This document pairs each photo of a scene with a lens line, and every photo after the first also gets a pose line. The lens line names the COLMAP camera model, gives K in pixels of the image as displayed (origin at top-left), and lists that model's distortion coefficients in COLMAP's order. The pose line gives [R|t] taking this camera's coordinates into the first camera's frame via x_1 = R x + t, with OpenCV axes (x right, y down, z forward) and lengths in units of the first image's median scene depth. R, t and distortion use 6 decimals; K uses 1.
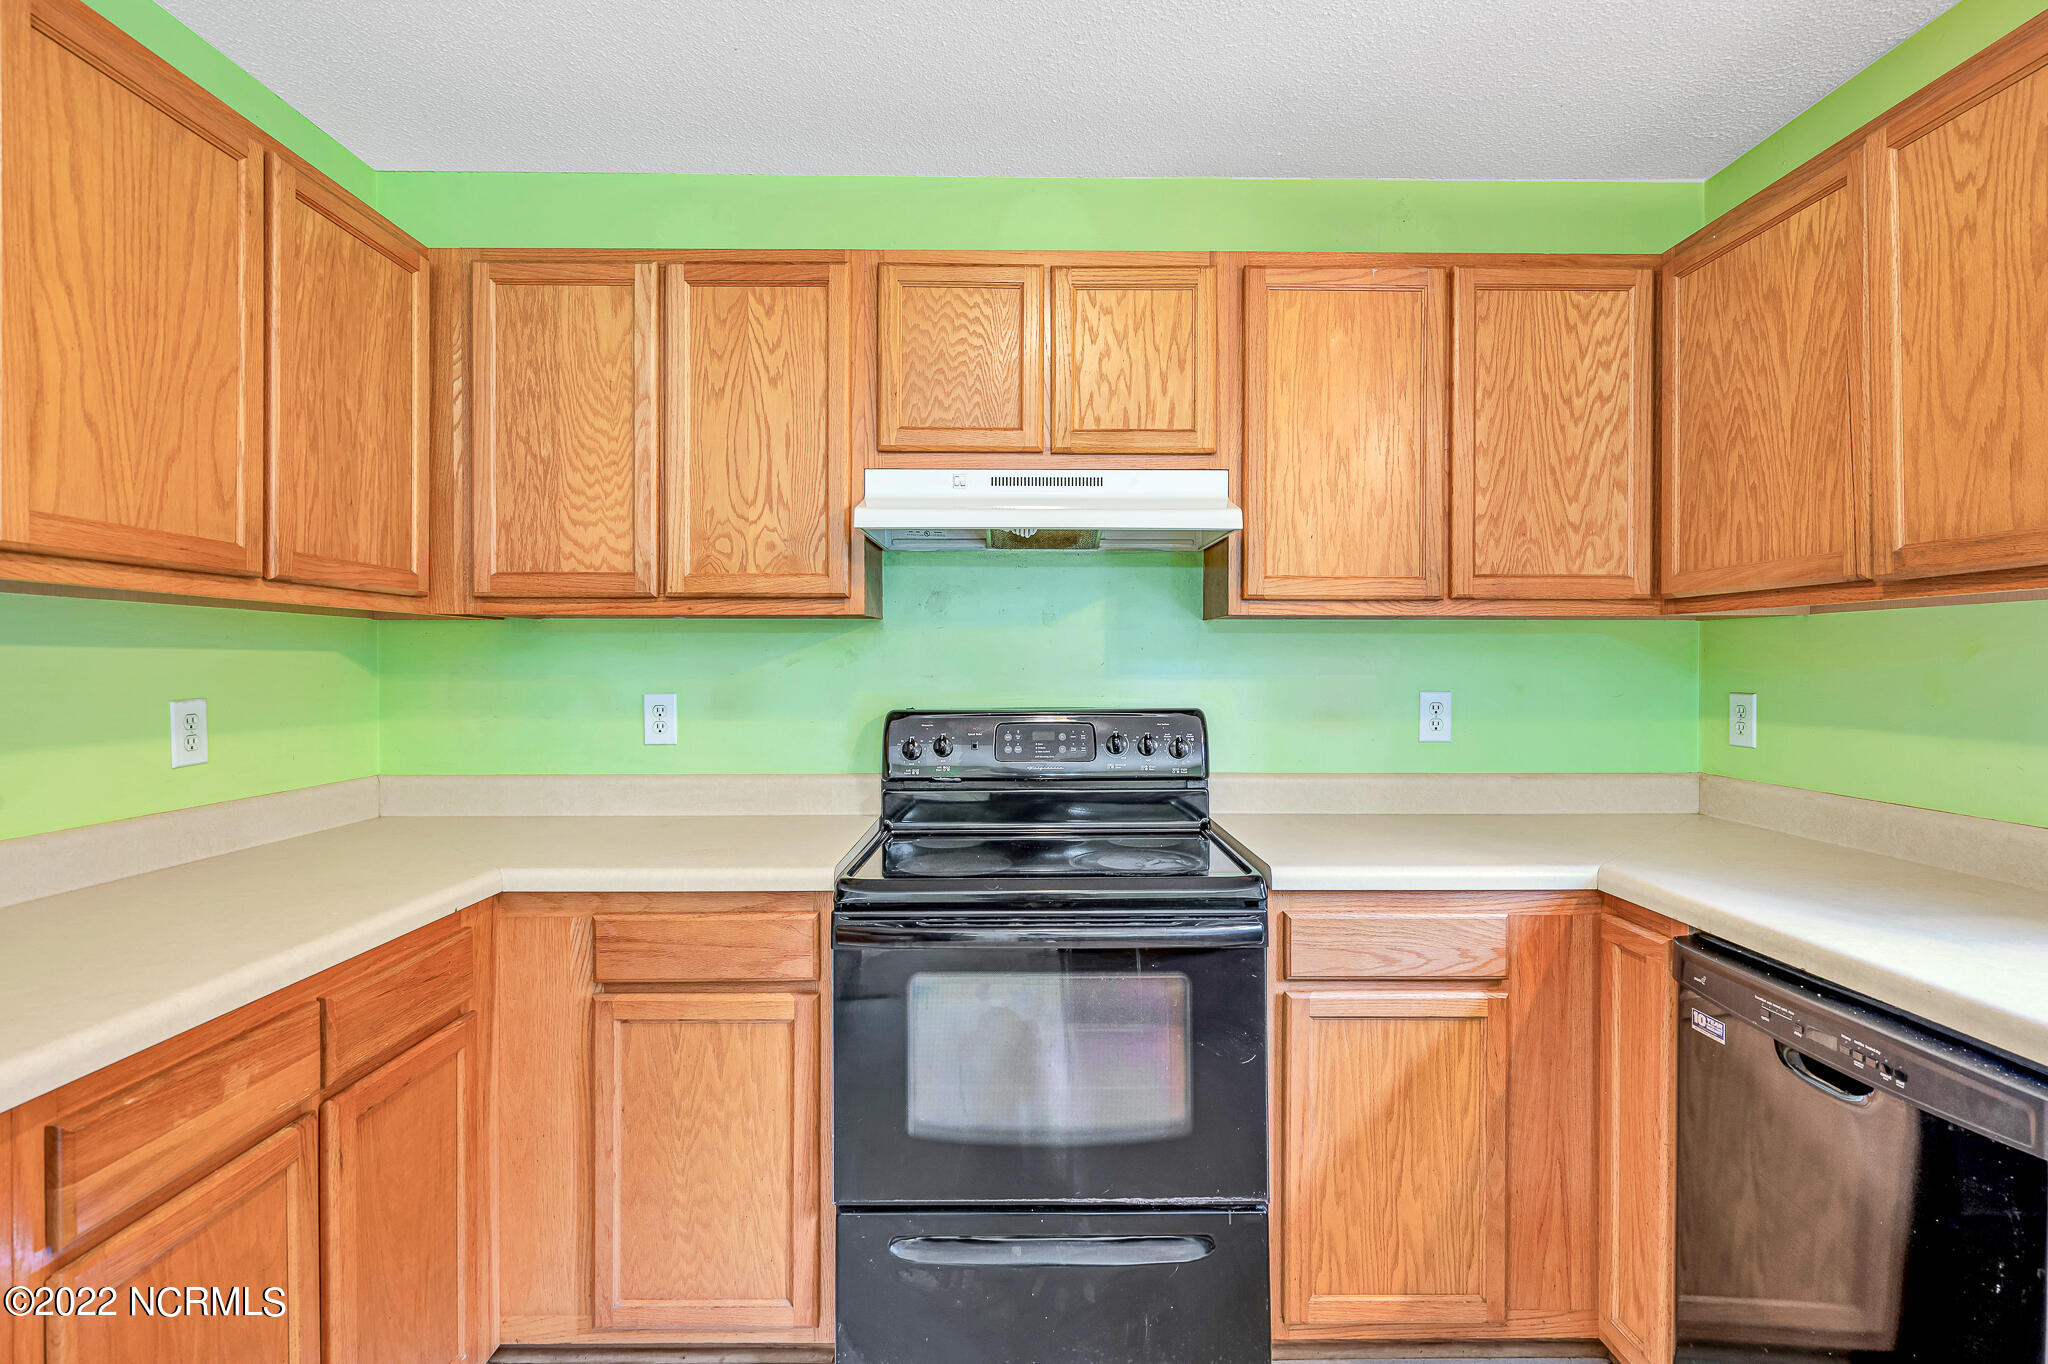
lens RADIAL K [[972.7, 0, 1029.9], [0, 972.7, 662.7], [0, 0, 1]] dist [0.000696, 0.000438]
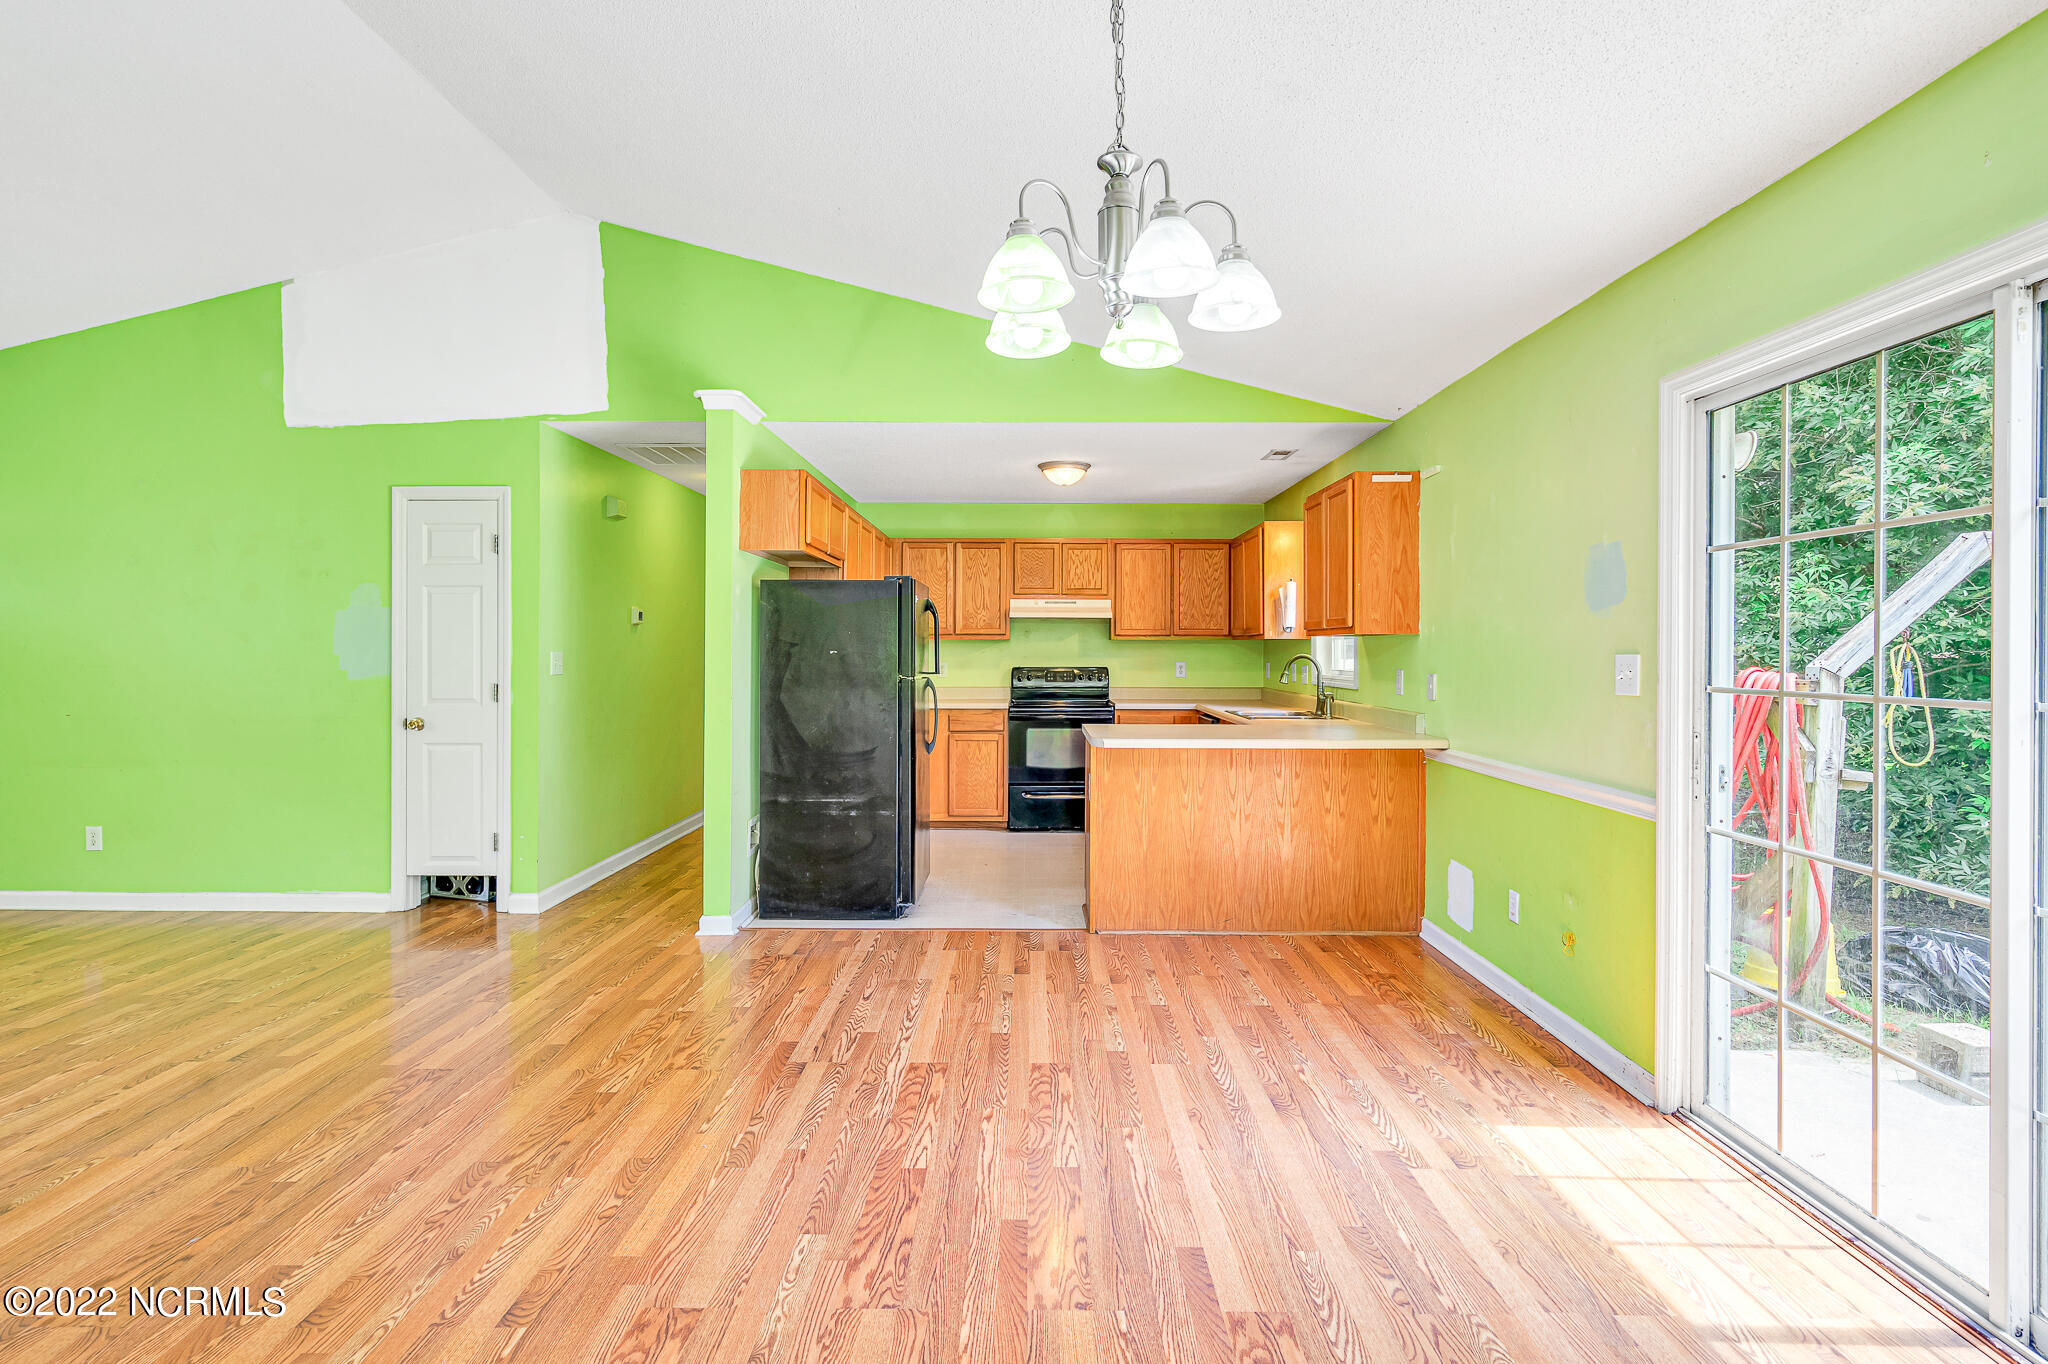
lens RADIAL K [[1014.7, 0, 1029.3], [0, 1014.7, 651.3], [0, 0, 1]] dist [-0.000038, 0.000412]
pose [[0.999825, 0.003425, -0.018411, -0.028374], [-0.003398, 0.999993, 0.001472, -0.011845], [0.018416, -0.001409, 0.999829, -2.779165]]
